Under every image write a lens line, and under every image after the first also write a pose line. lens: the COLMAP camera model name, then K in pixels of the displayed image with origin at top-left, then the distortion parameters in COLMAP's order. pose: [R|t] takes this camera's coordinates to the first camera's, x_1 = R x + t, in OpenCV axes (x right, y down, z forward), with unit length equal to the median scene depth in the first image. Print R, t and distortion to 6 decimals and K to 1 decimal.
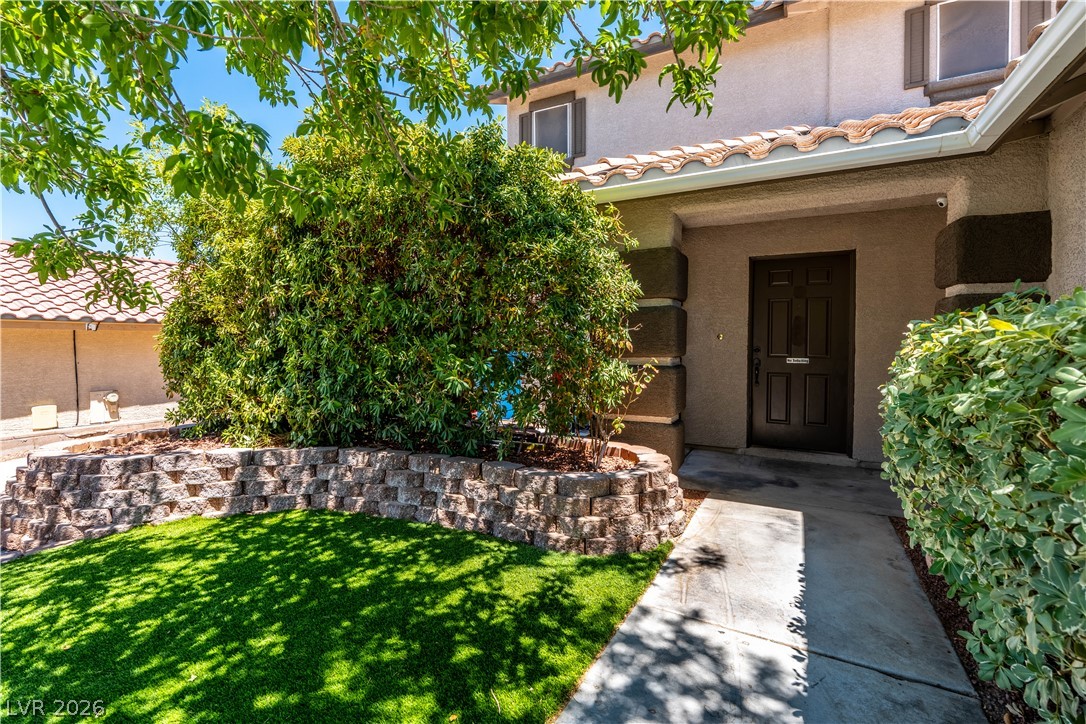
lens RADIAL K [[472.4, 0, 543.0], [0, 472.4, 362.0], [0, 0, 1]] dist [0.000510, -0.000019]
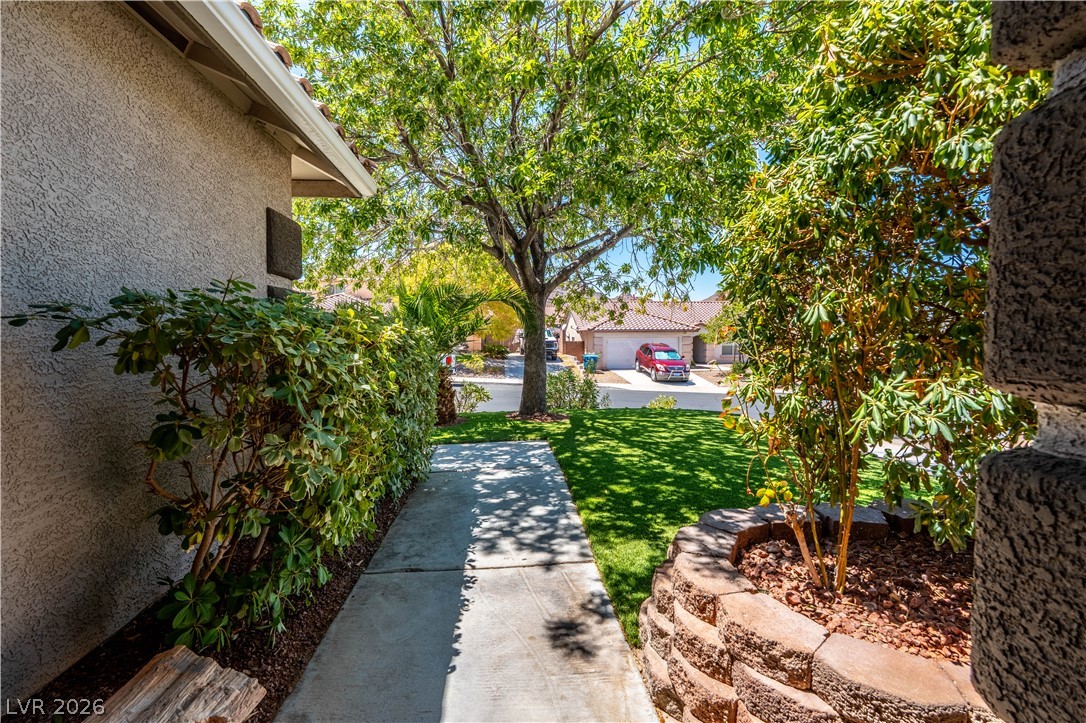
lens RADIAL K [[472.4, 0, 543.0], [0, 472.4, 361.5], [0, 0, 1]] dist [0.000510, -0.000019]
pose [[-0.833539, 0.029276, -0.551684, 1.080978], [-0.022590, 0.995953, 0.086985, -0.083962], [0.551998, 0.084968, -0.829505, 2.153709]]
